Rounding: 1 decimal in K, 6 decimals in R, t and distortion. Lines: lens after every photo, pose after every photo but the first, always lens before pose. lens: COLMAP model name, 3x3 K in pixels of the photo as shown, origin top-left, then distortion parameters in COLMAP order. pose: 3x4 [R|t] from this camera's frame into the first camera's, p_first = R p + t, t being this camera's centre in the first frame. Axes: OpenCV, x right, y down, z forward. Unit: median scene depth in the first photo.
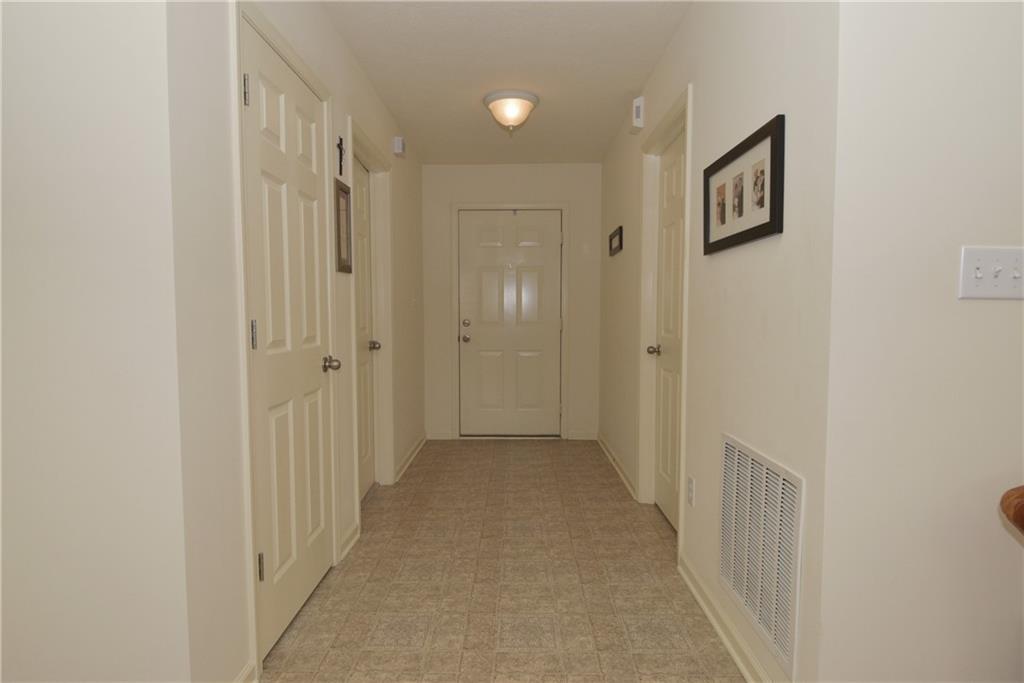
lens RADIAL K [[546.4, 0, 511.1], [0, 546.4, 340.2], [0, 0, 1]] dist [0.007478, -0.016246]
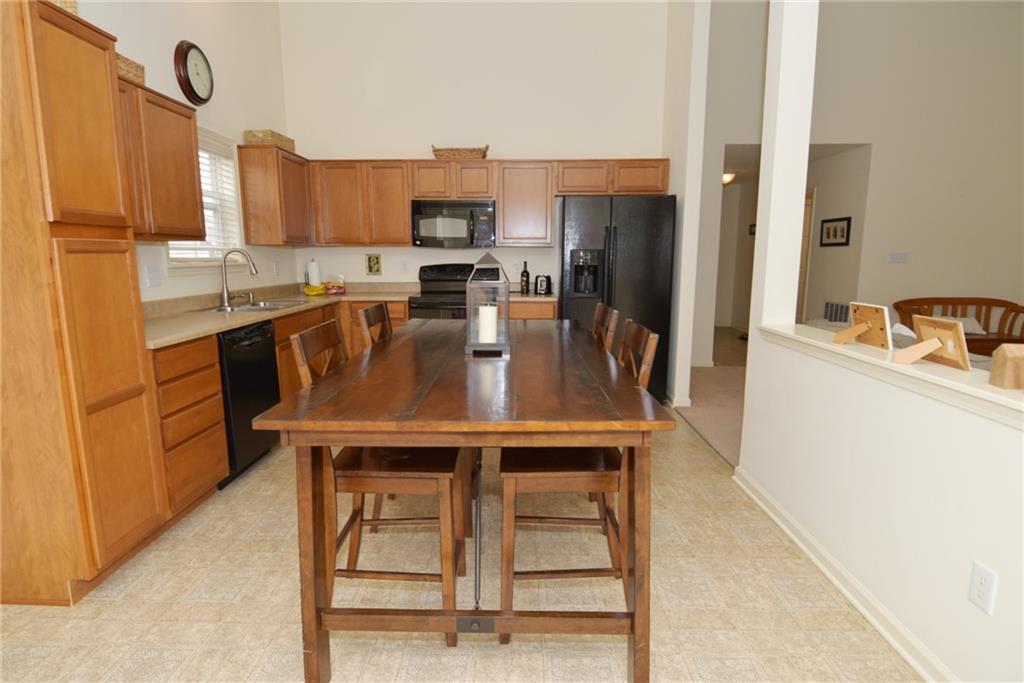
lens RADIAL K [[546.4, 0, 511.5], [0, 546.4, 341.4], [0, 0, 1]] dist [0.007478, -0.016246]
pose [[0.999947, 0.001907, -0.010150, -1.669806], [-0.000896, 0.995110, 0.098772, 0.095681], [0.010289, -0.098758, 0.995058, -2.661721]]
